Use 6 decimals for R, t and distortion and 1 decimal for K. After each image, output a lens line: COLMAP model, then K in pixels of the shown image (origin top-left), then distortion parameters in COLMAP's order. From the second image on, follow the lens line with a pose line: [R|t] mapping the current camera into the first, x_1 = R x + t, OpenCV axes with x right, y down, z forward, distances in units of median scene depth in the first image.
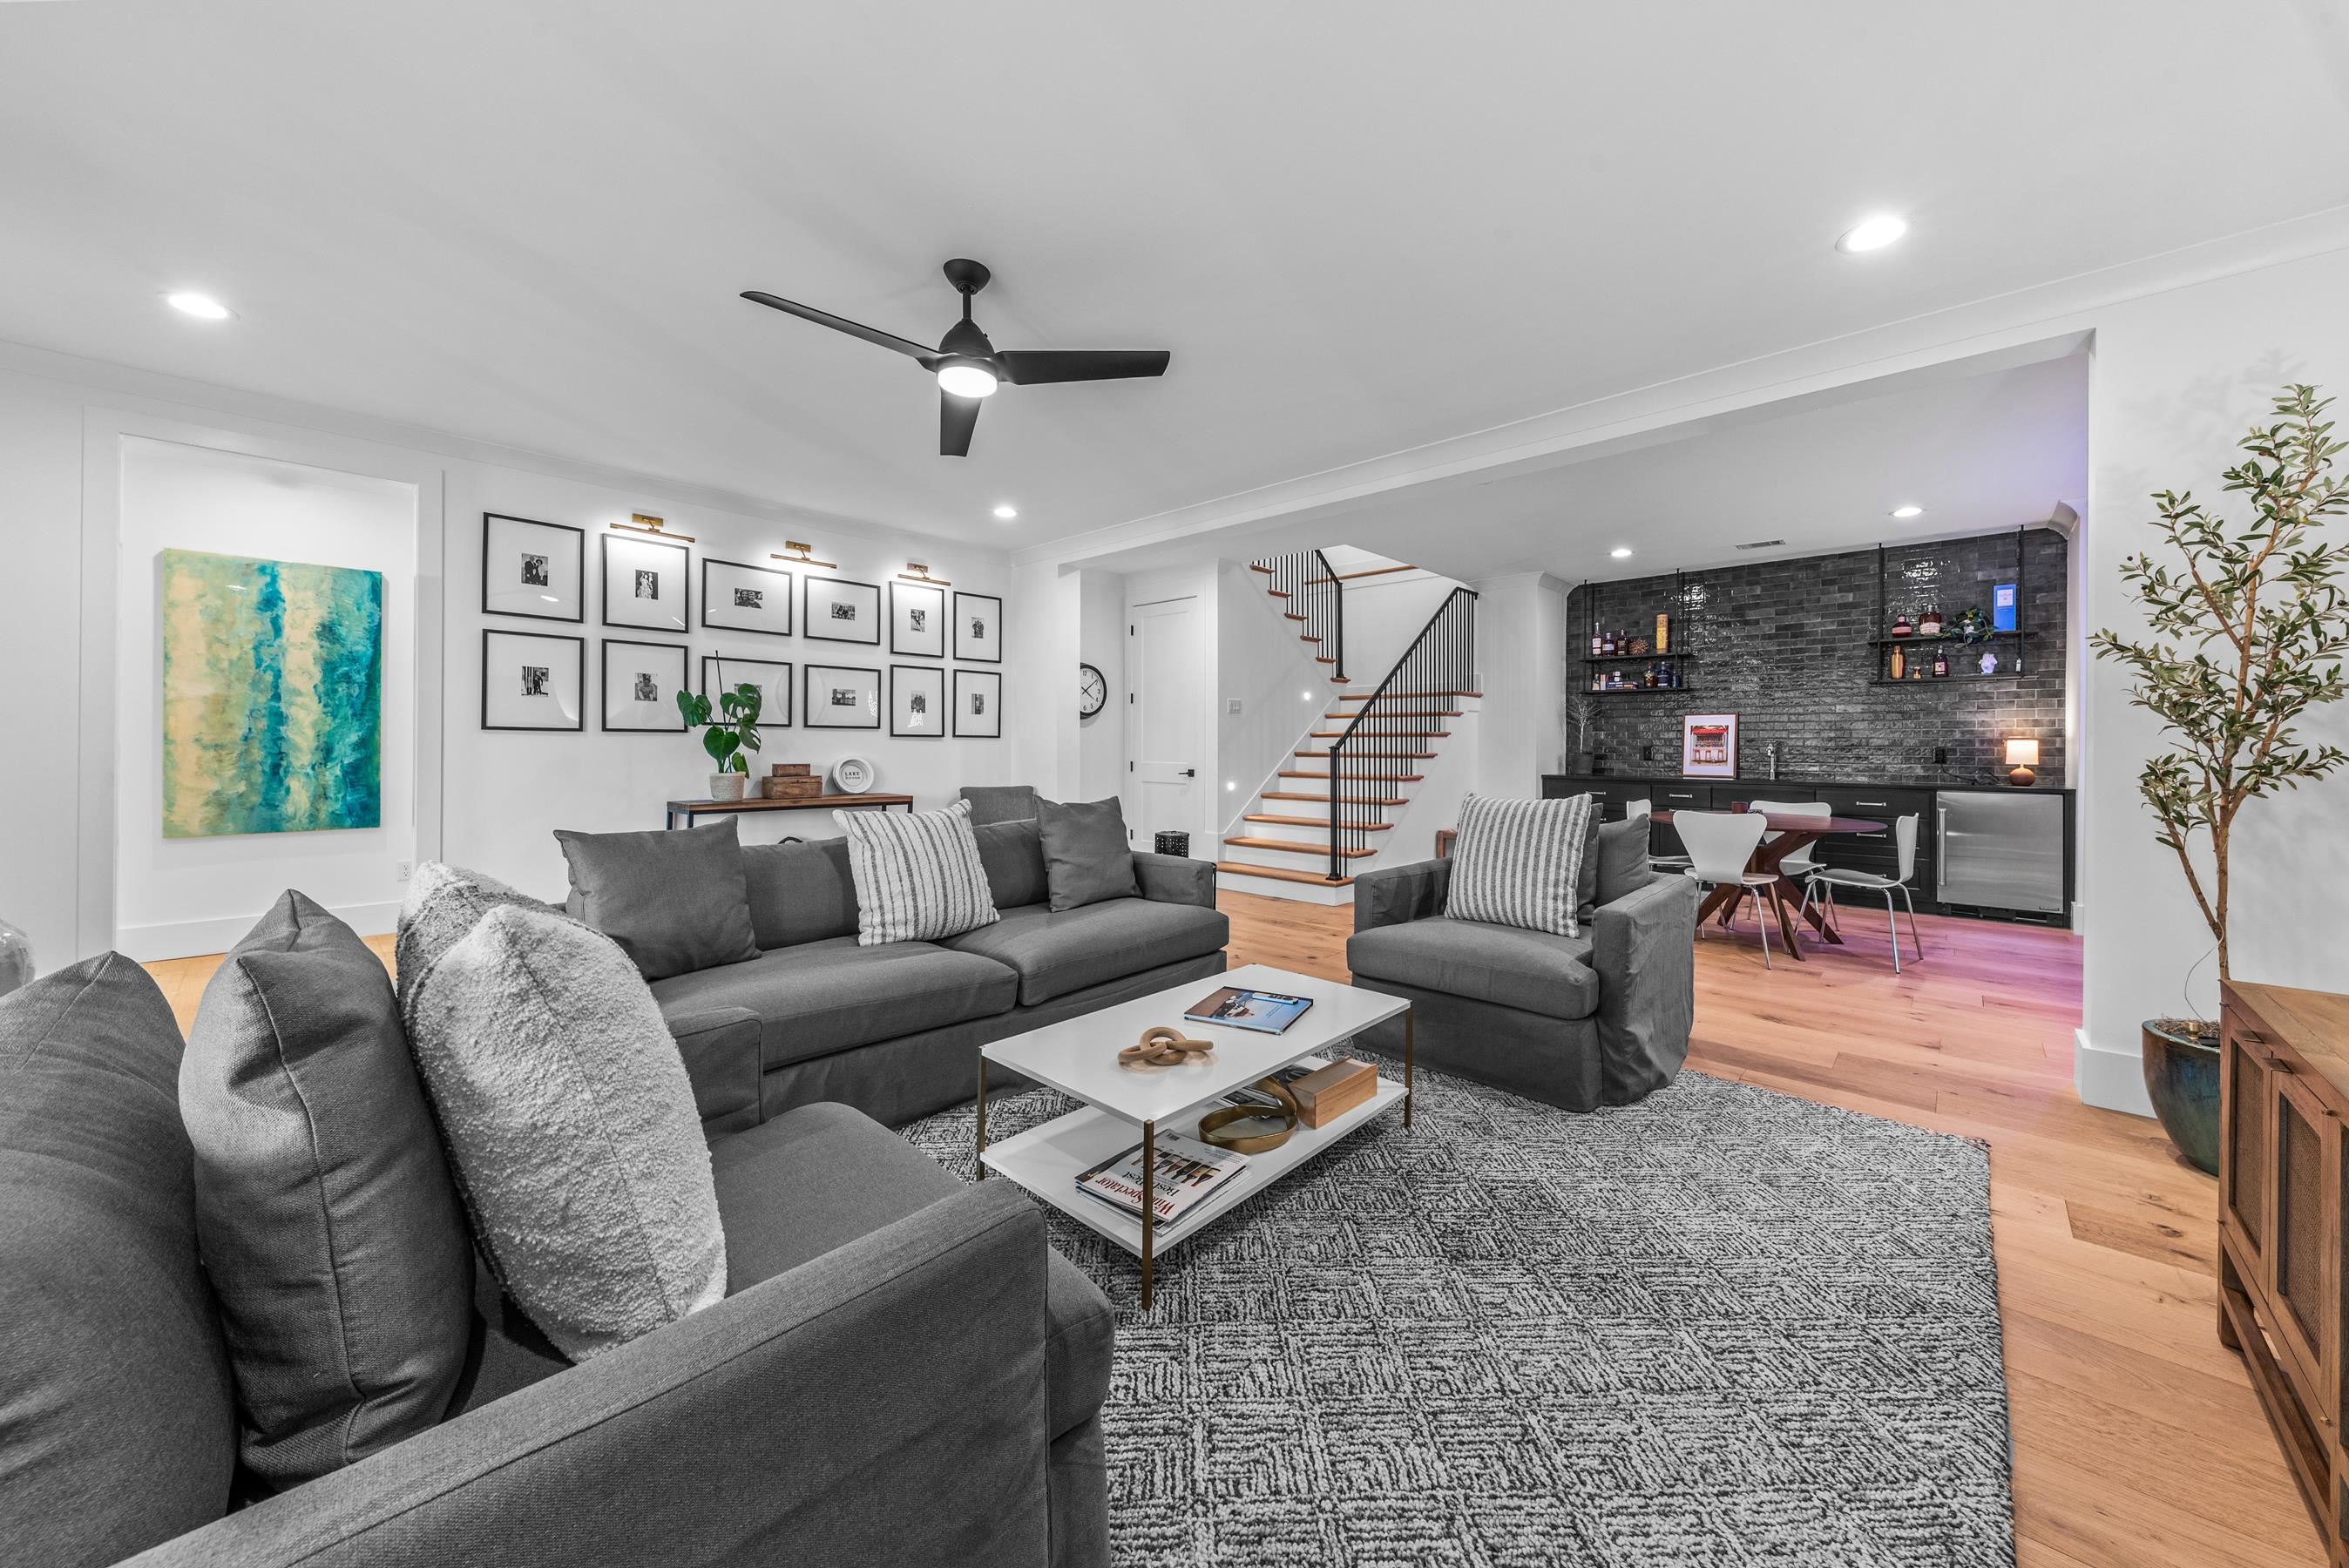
lens RADIAL K [[833.8, 0, 1180.7], [0, 833.8, 741.5], [0, 0, 1]] dist [0.008442, -0.000038]
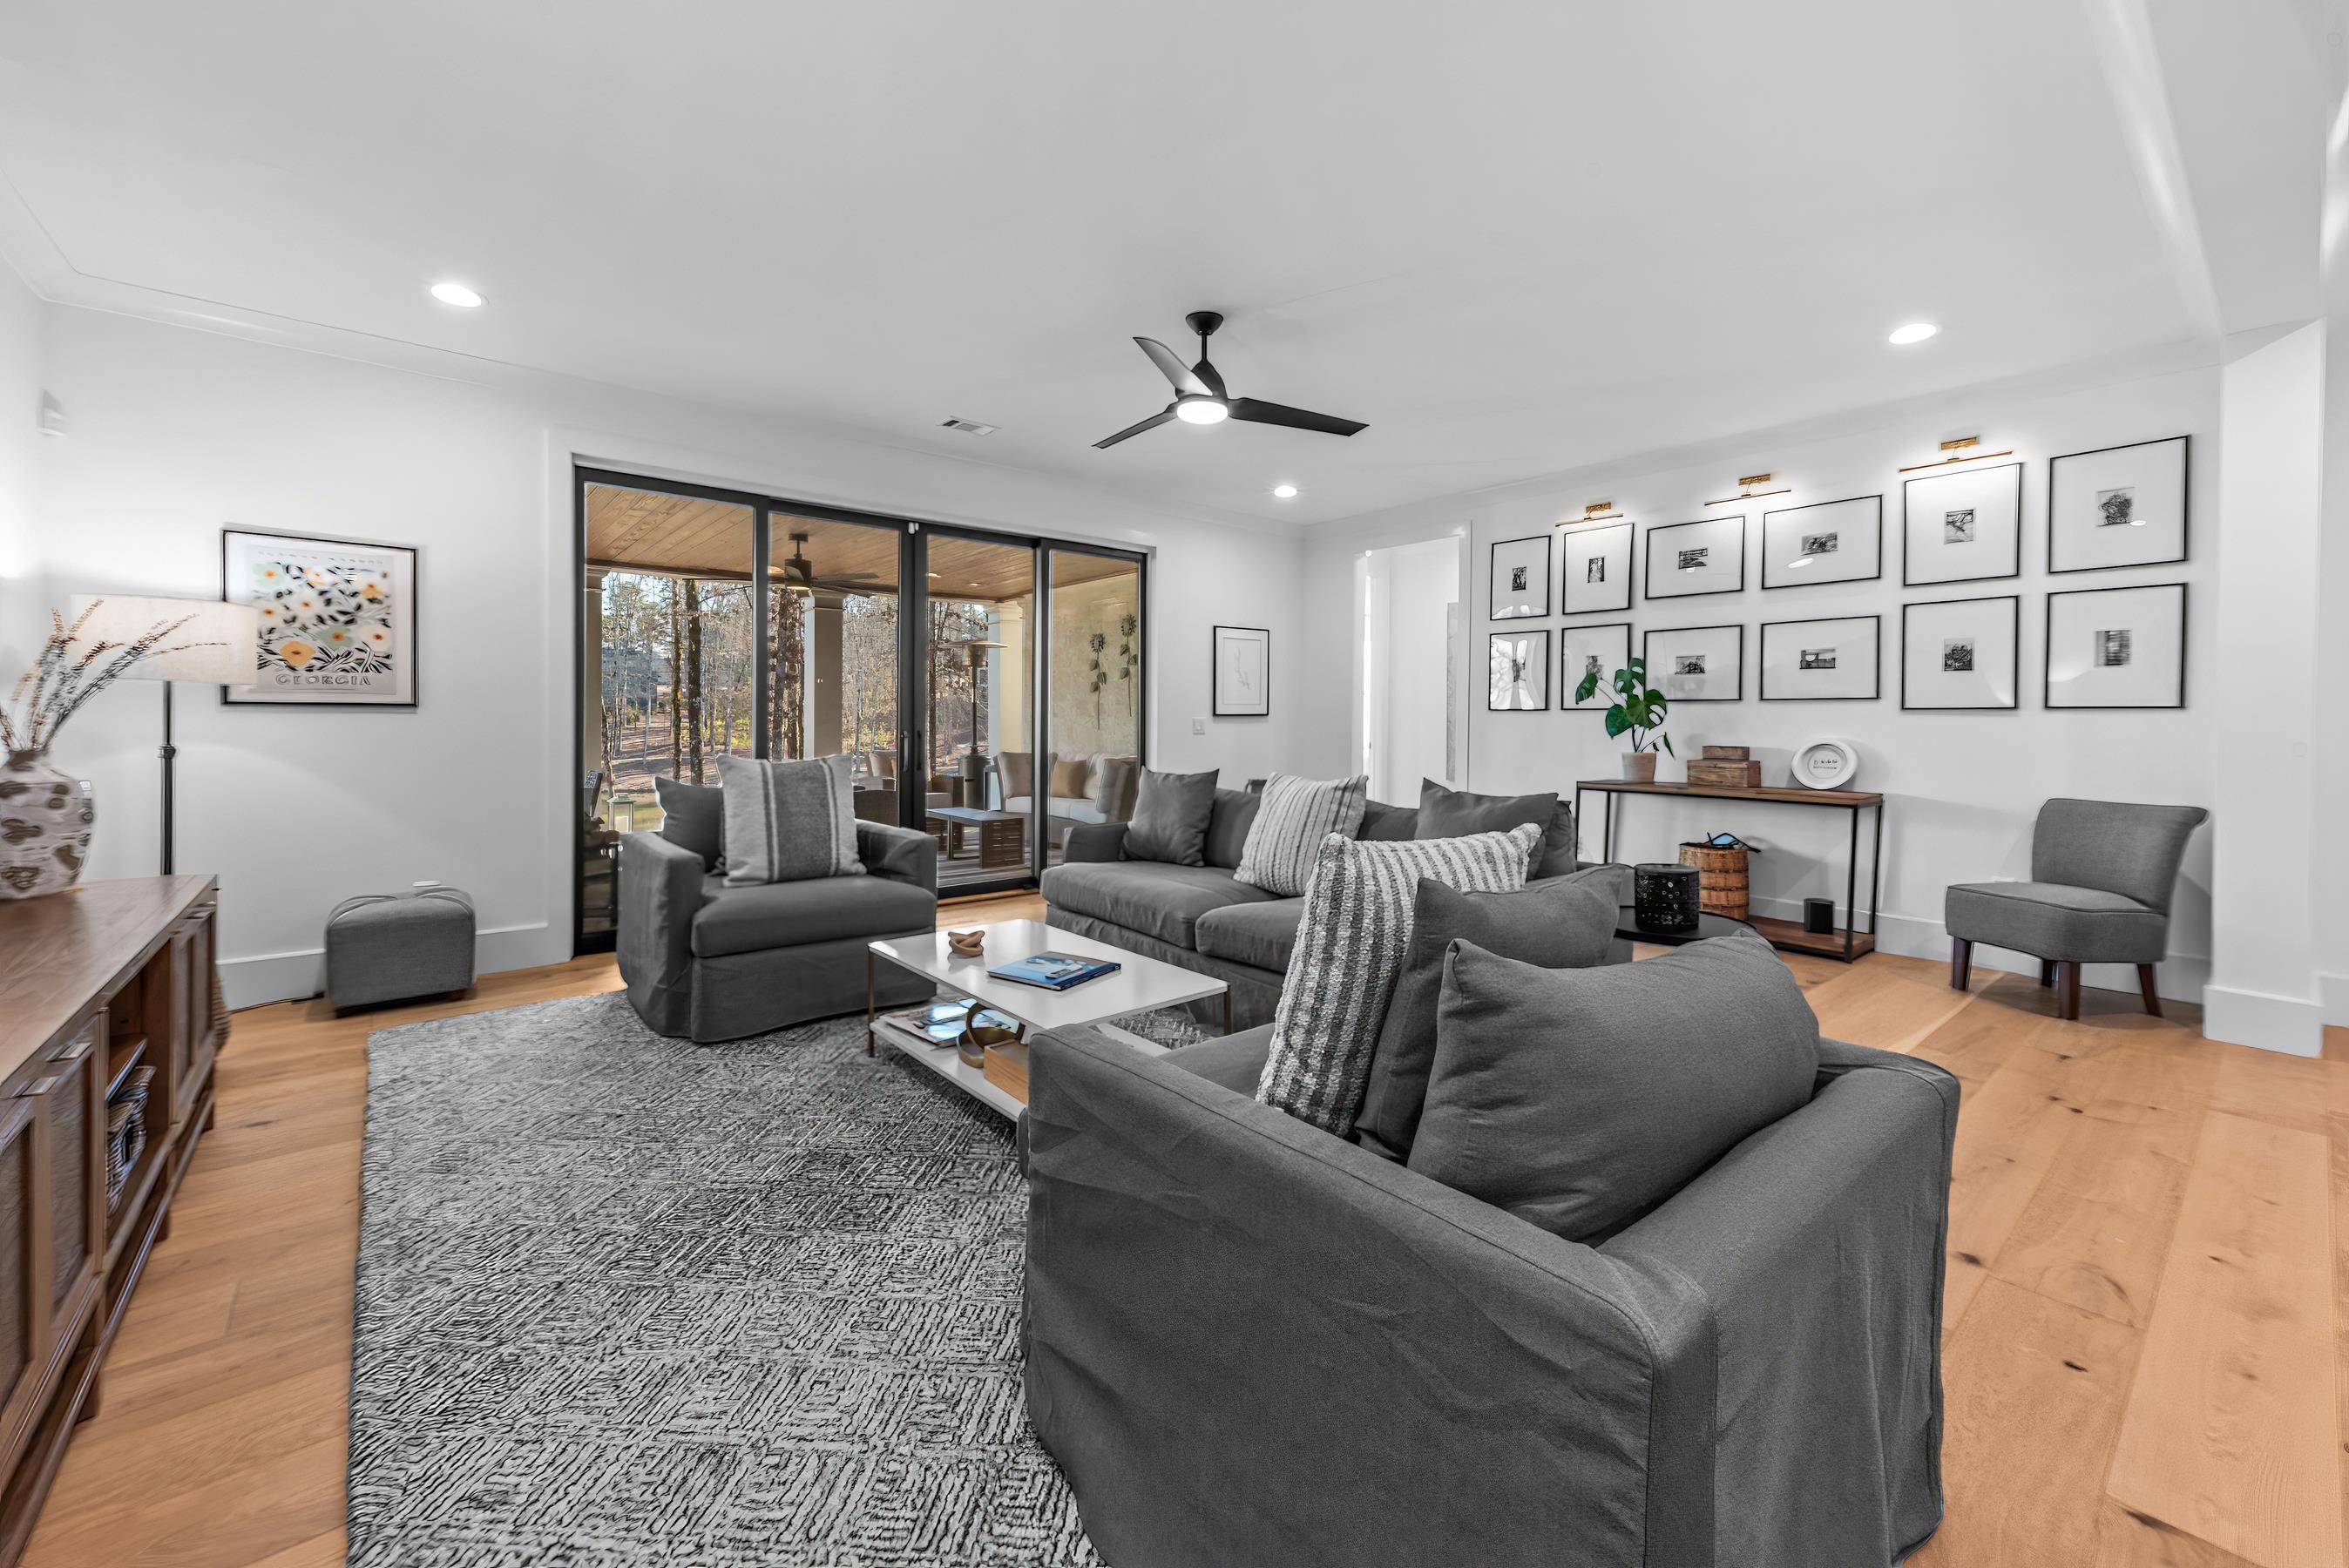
lens RADIAL K [[935.8, 0, 1175.2], [0, 935.8, 722.4], [0, 0, 1]] dist [0.012968, -0.000200]
pose [[-0.124207, -0.006260, -0.992237, 1.086840], [-0.002074, 0.999980, -0.006049, 0.020867], [0.992254, 0.001307, -0.124217, 1.155574]]
